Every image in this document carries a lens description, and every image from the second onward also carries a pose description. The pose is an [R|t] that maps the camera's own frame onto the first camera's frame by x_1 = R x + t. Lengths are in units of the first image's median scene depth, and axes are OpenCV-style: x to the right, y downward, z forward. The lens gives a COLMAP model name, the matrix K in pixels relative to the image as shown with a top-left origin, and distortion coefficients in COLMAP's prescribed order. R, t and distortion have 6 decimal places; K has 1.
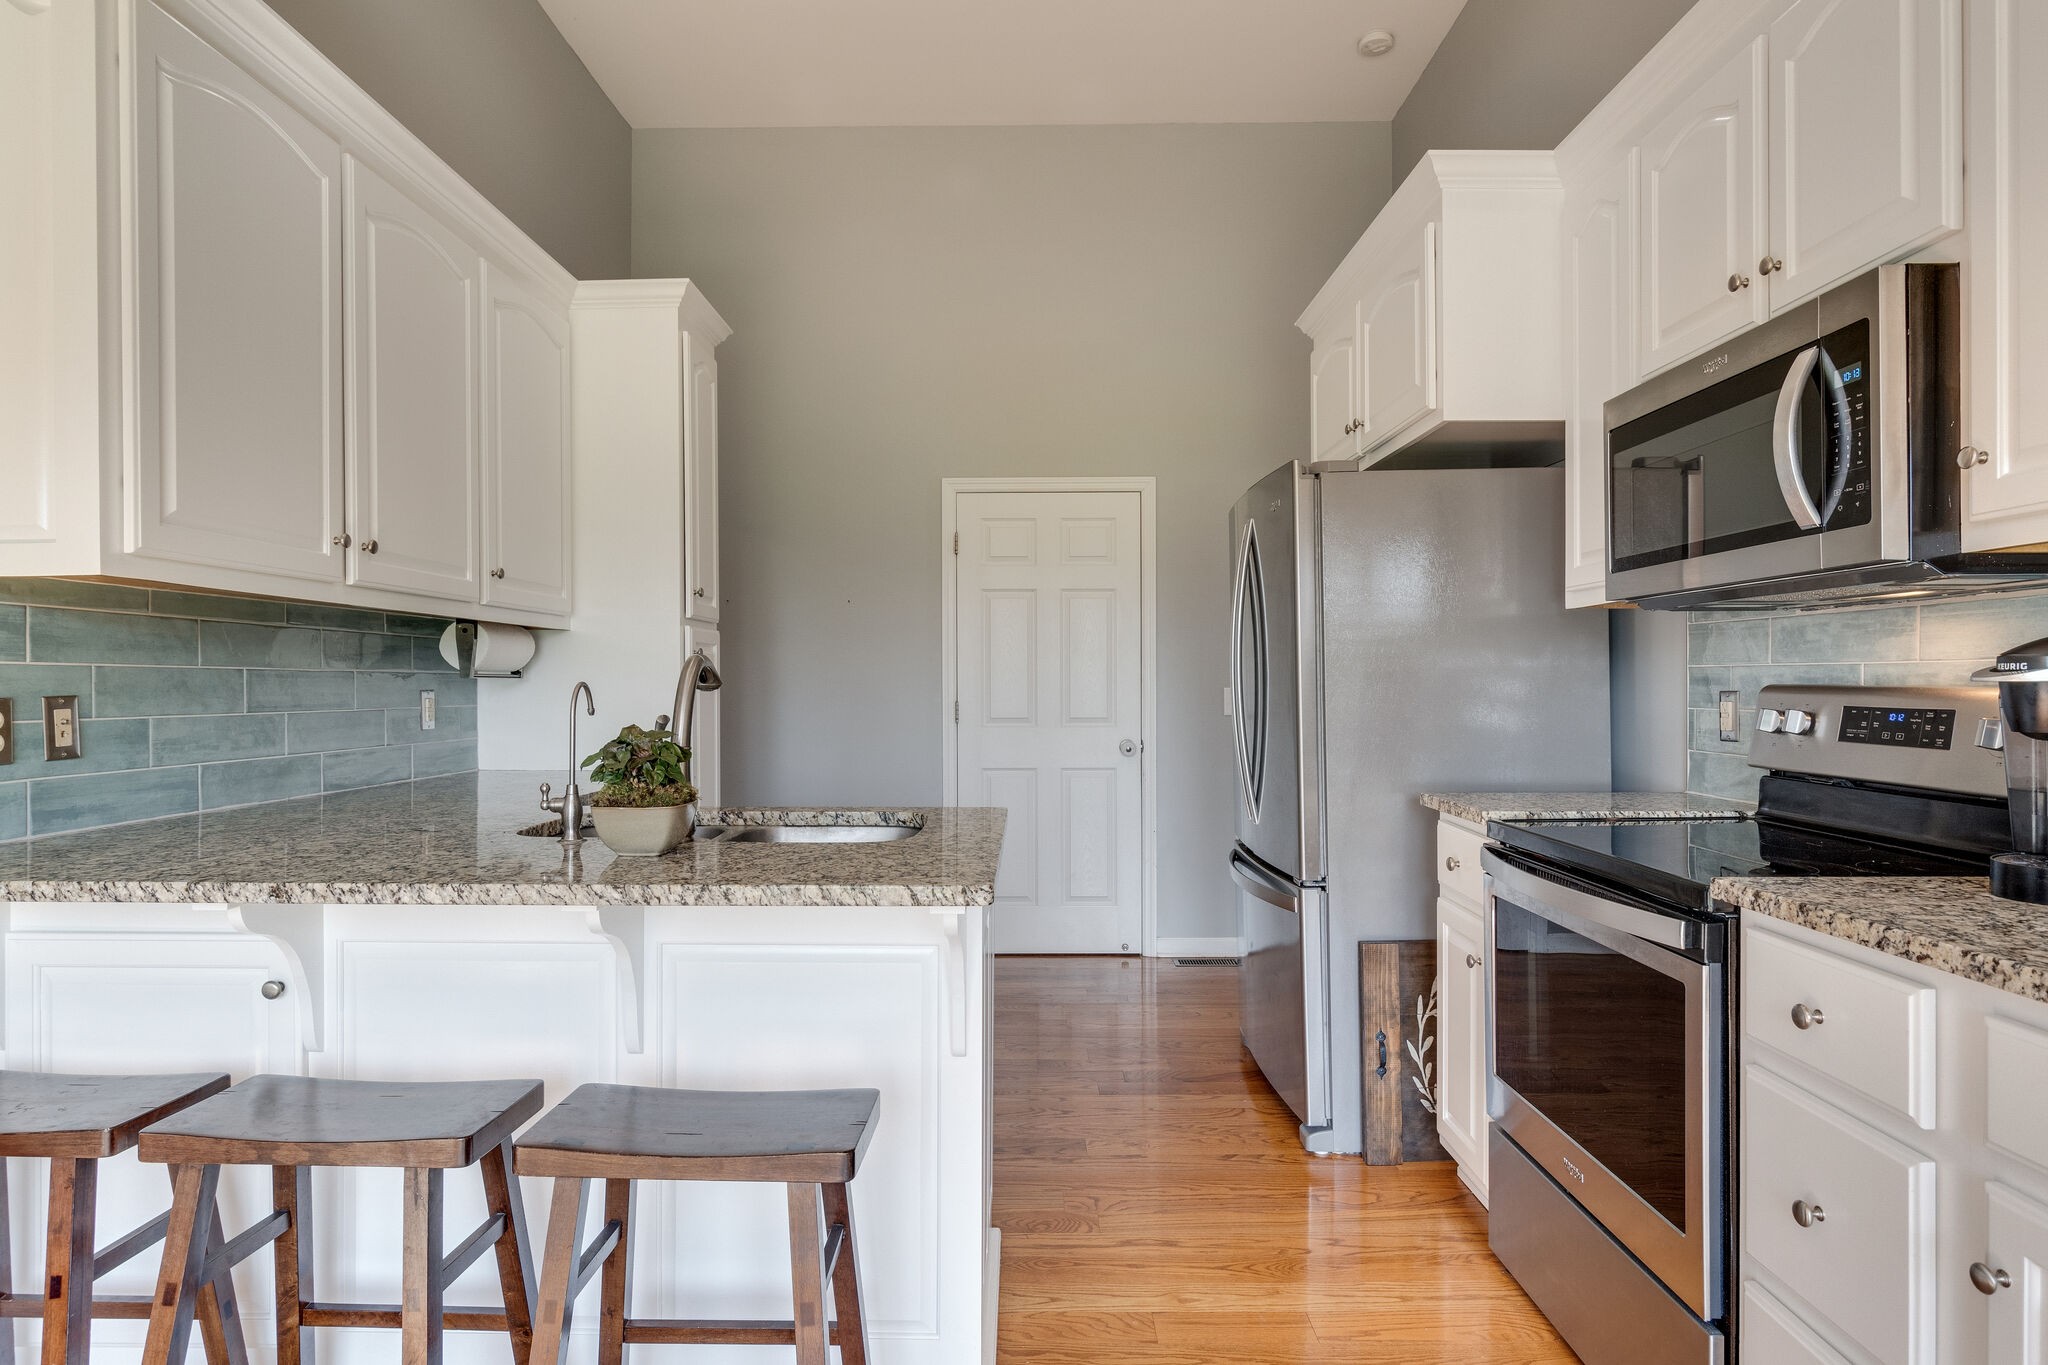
lens RADIAL K [[1122.6, 0, 1034.5], [0, 1122.6, 685.7], [0, 0, 1]] dist [-0.006167, 0.000604]
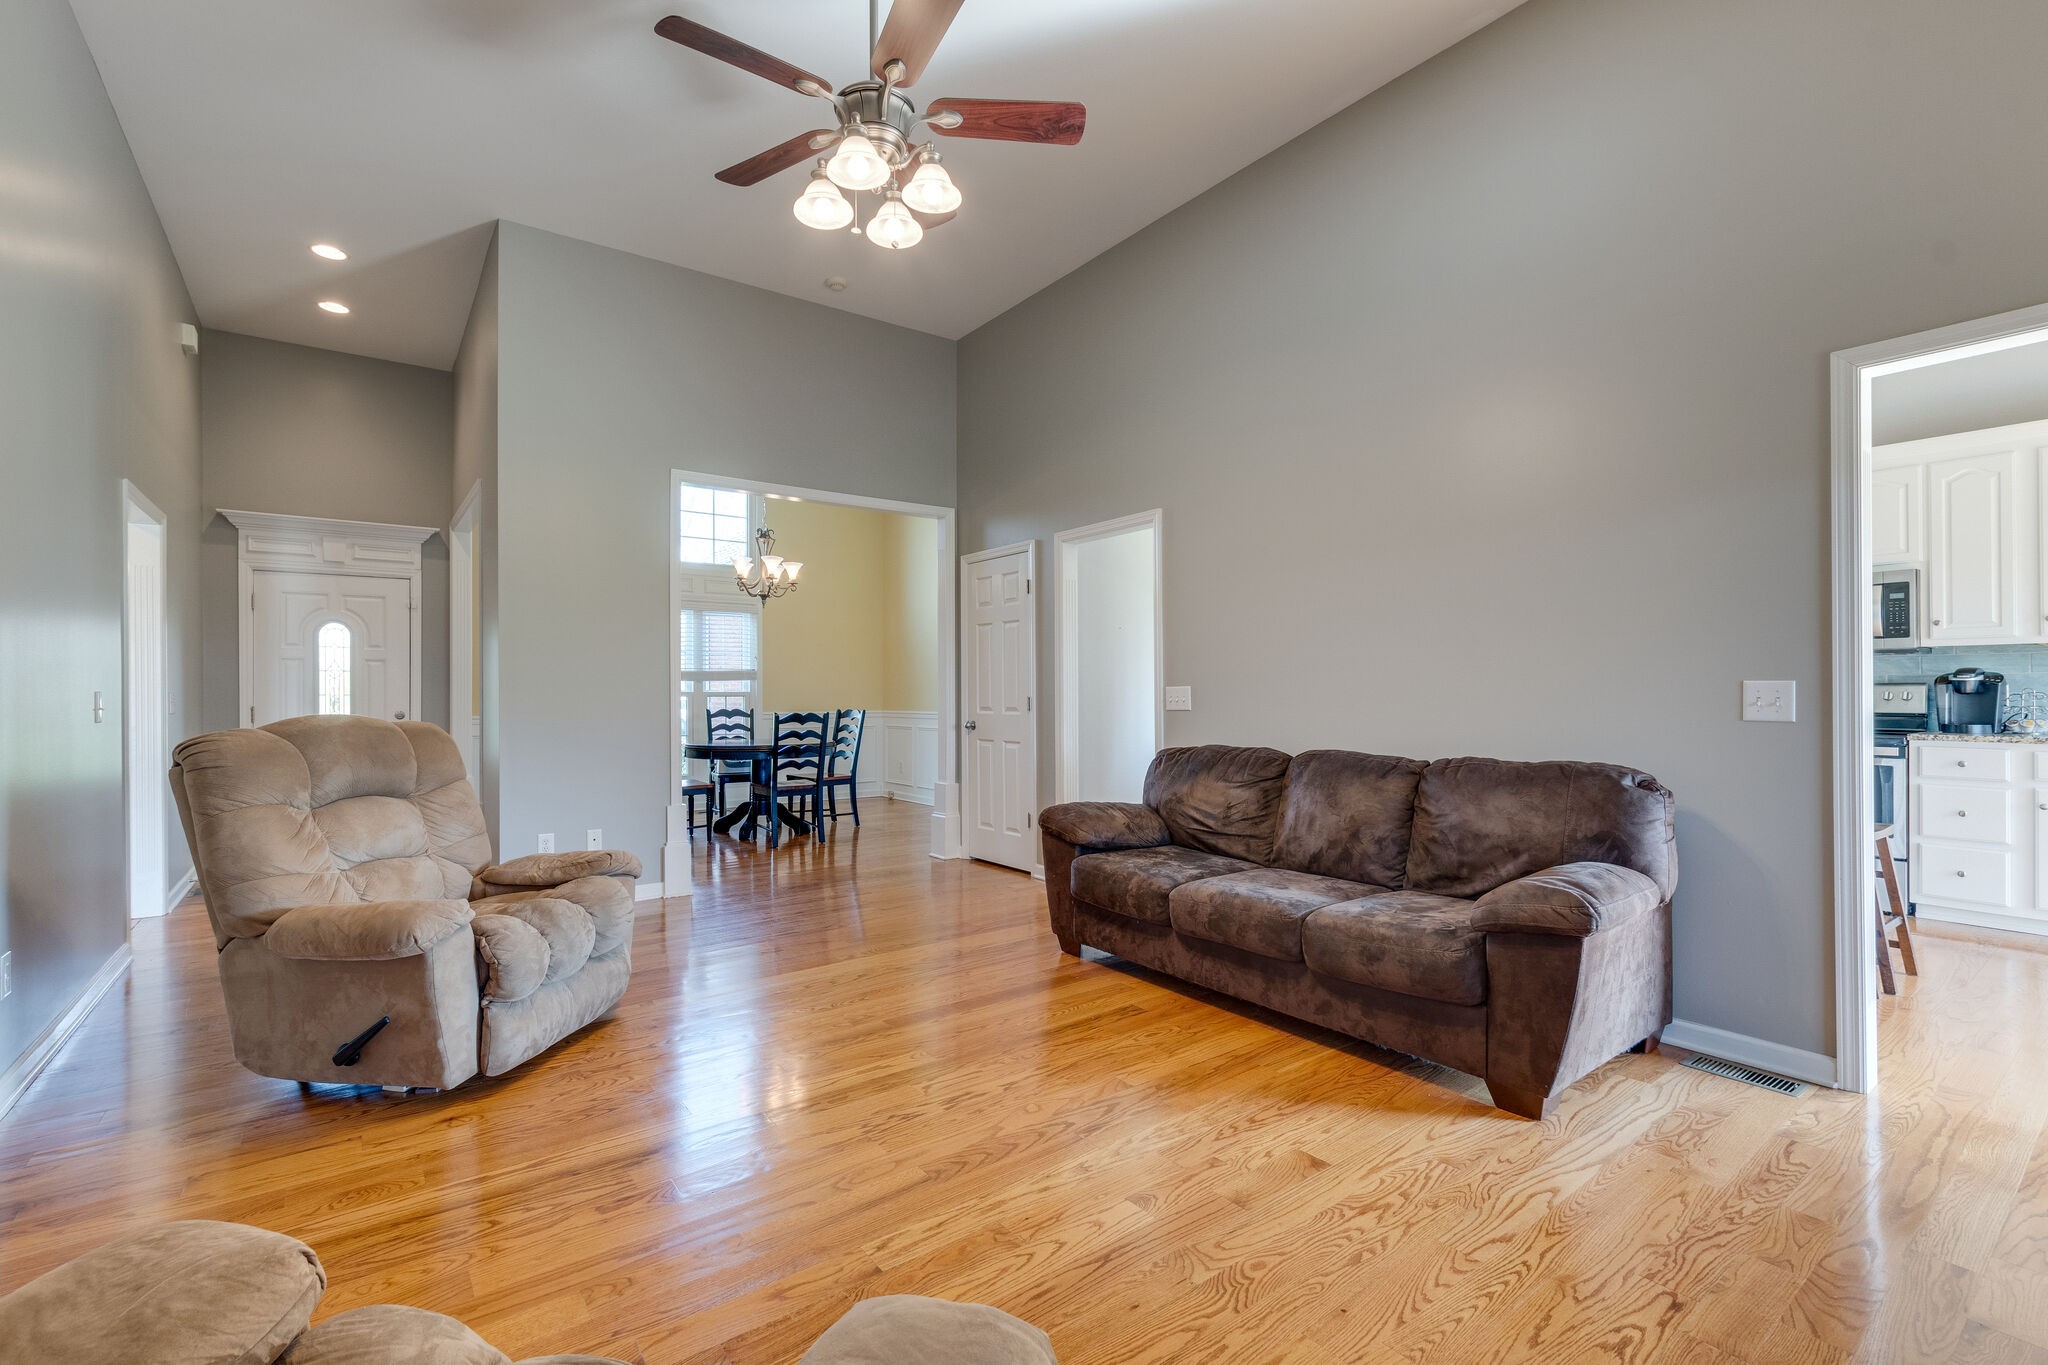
lens RADIAL K [[900.3, 0, 1020.8], [0, 900.3, 689.0], [0, 0, 1]] dist [0.004753, 0.000609]
pose [[0.791683, -0.000493, 0.610932, -2.882892], [0.002939, 0.999991, -0.003002, 0.021113], [-0.610925, 0.004172, 0.791678, 0.363642]]
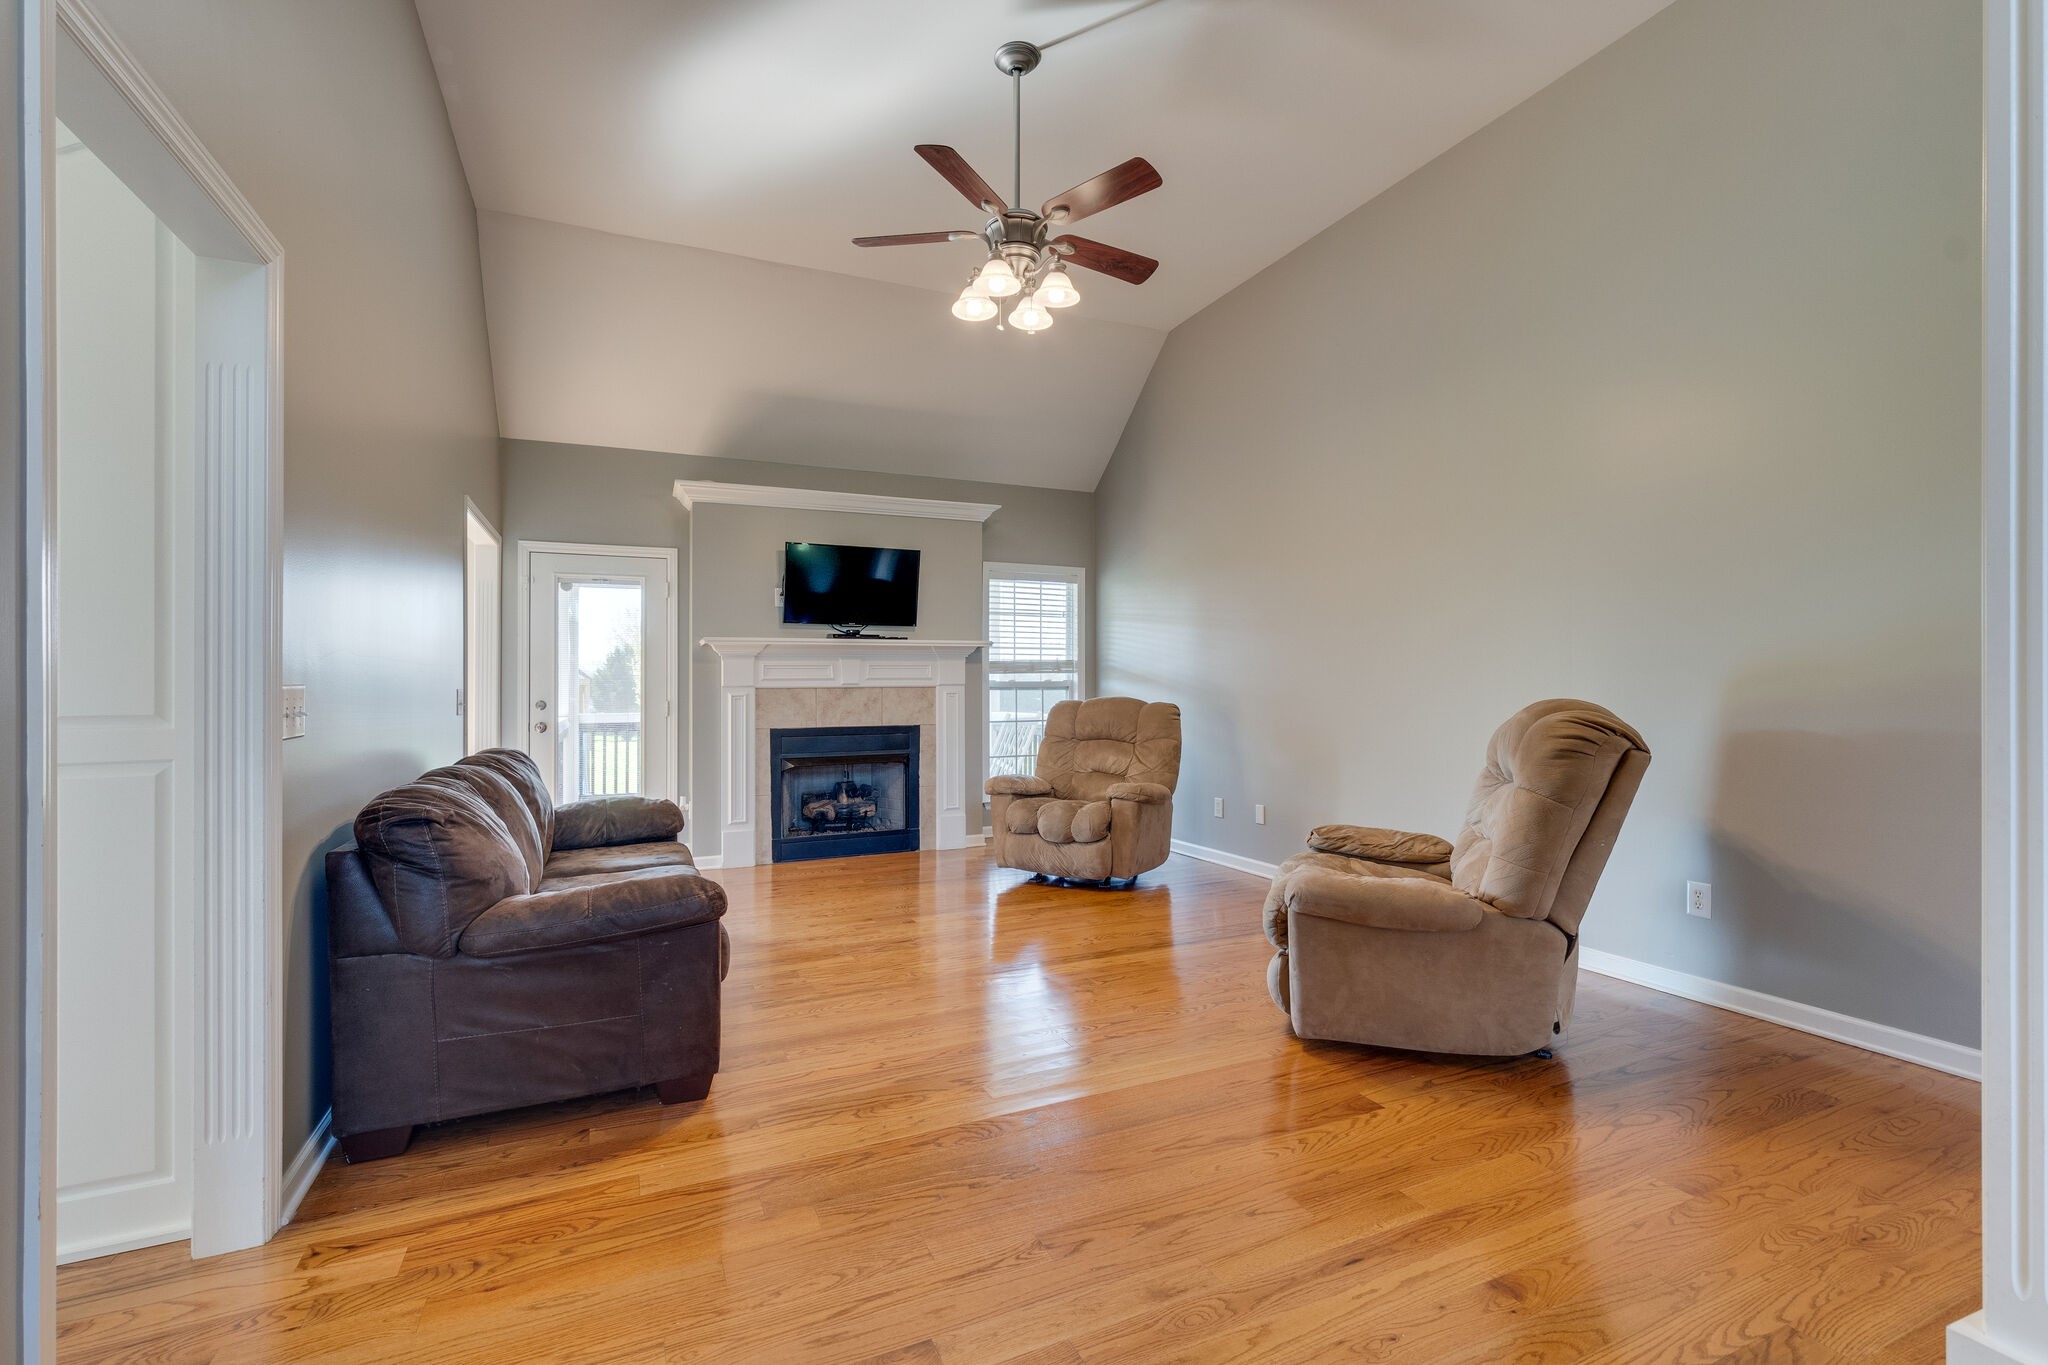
lens RADIAL K [[900.3, 0, 1035.9], [0, 900.3, 672.7], [0, 0, 1]] dist [0.004753, 0.000609]
pose [[-0.899367, 0.006259, -0.437149, -1.338683], [0.015685, 0.999716, -0.017955, 0.029690], [0.436912, -0.023005, -0.899210, 3.489589]]
